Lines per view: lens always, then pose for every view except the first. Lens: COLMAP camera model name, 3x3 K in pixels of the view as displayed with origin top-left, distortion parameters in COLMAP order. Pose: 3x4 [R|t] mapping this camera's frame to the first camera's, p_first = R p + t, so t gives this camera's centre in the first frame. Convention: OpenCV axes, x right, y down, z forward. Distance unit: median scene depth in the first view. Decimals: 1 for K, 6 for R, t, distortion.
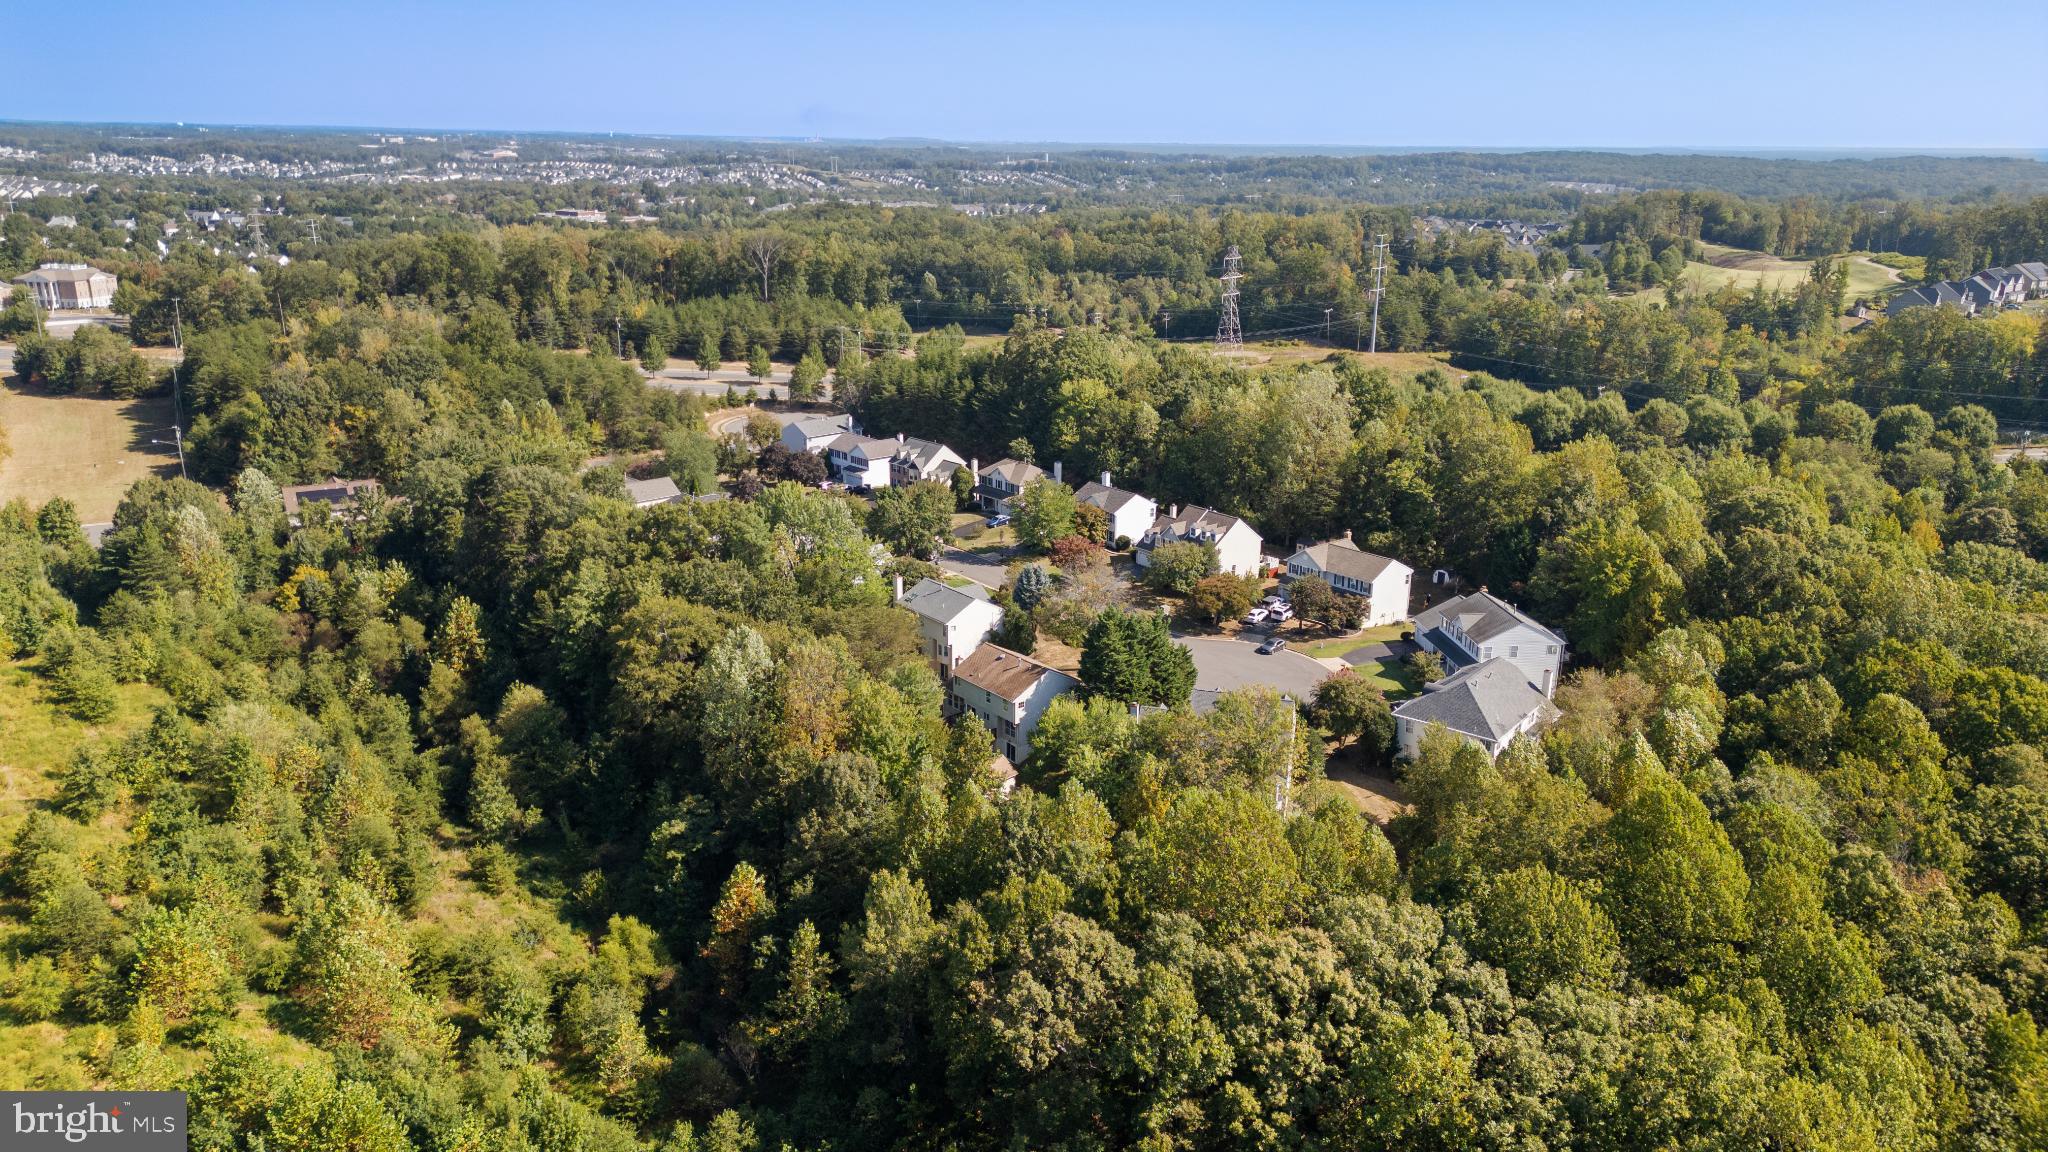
lens RADIAL K [[1433.9, 0, 1017.1], [0, 1433.9, 573.9], [0, 0, 1]] dist [0.027377, -0.028243]
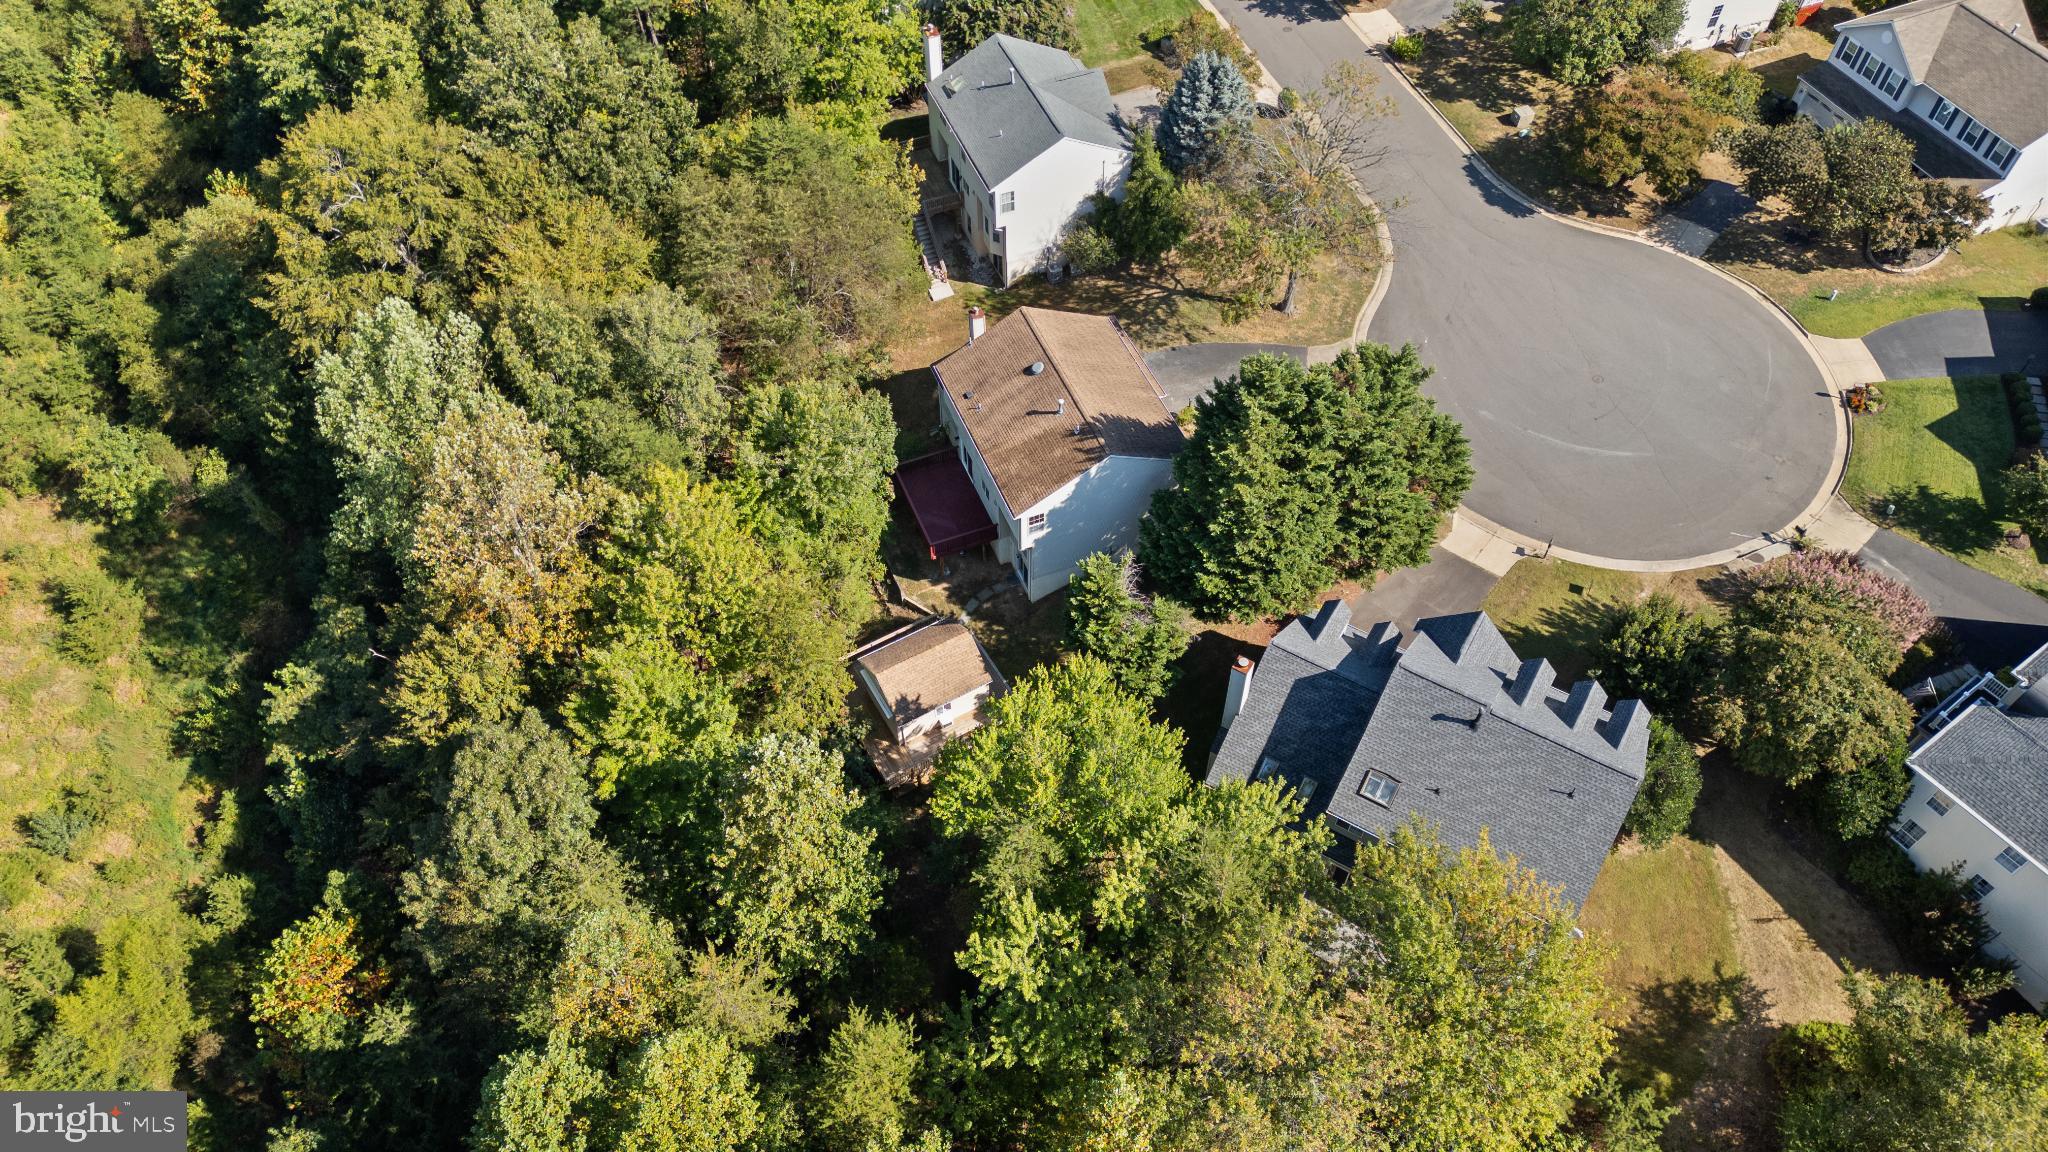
lens RADIAL K [[1433.9, 0, 1012.6], [0, 1433.9, 579.1], [0, 0, 1]] dist [0.027377, -0.028243]
pose [[0.955886, 0.224824, -0.189041, 0.078804], [-0.069999, 0.799377, 0.596738, -0.150967], [0.285276, -0.557181, 0.779851, 0.587232]]
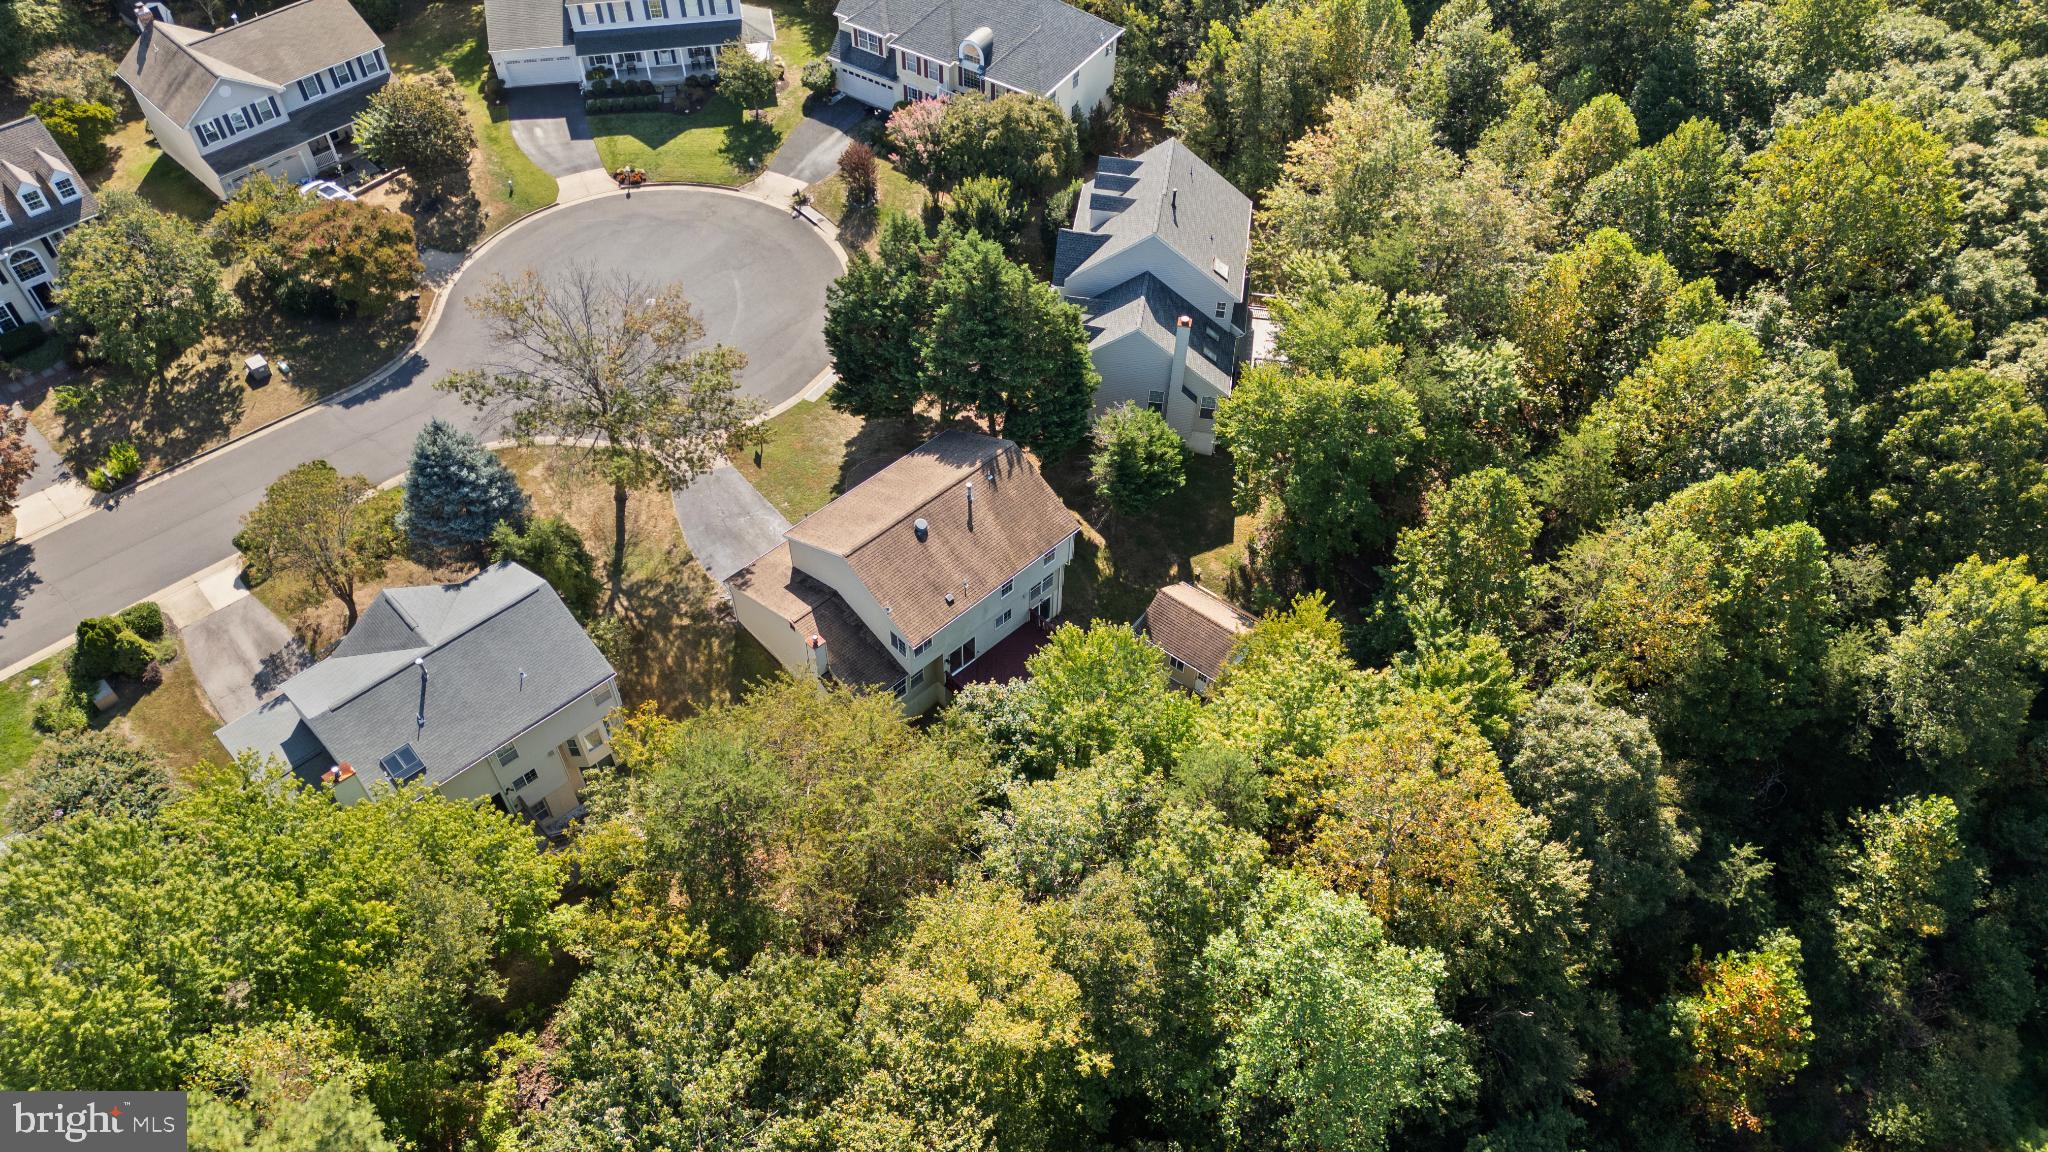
lens RADIAL K [[1433.9, 0, 1027.8], [0, 1433.9, 587.2], [0, 0, 1]] dist [0.027377, -0.028243]
pose [[-0.084262, -0.761688, 0.642442, -0.259713], [0.266287, 0.604073, 0.751124, -0.228829], [-0.960204, 0.234365, 0.151927, 0.848942]]
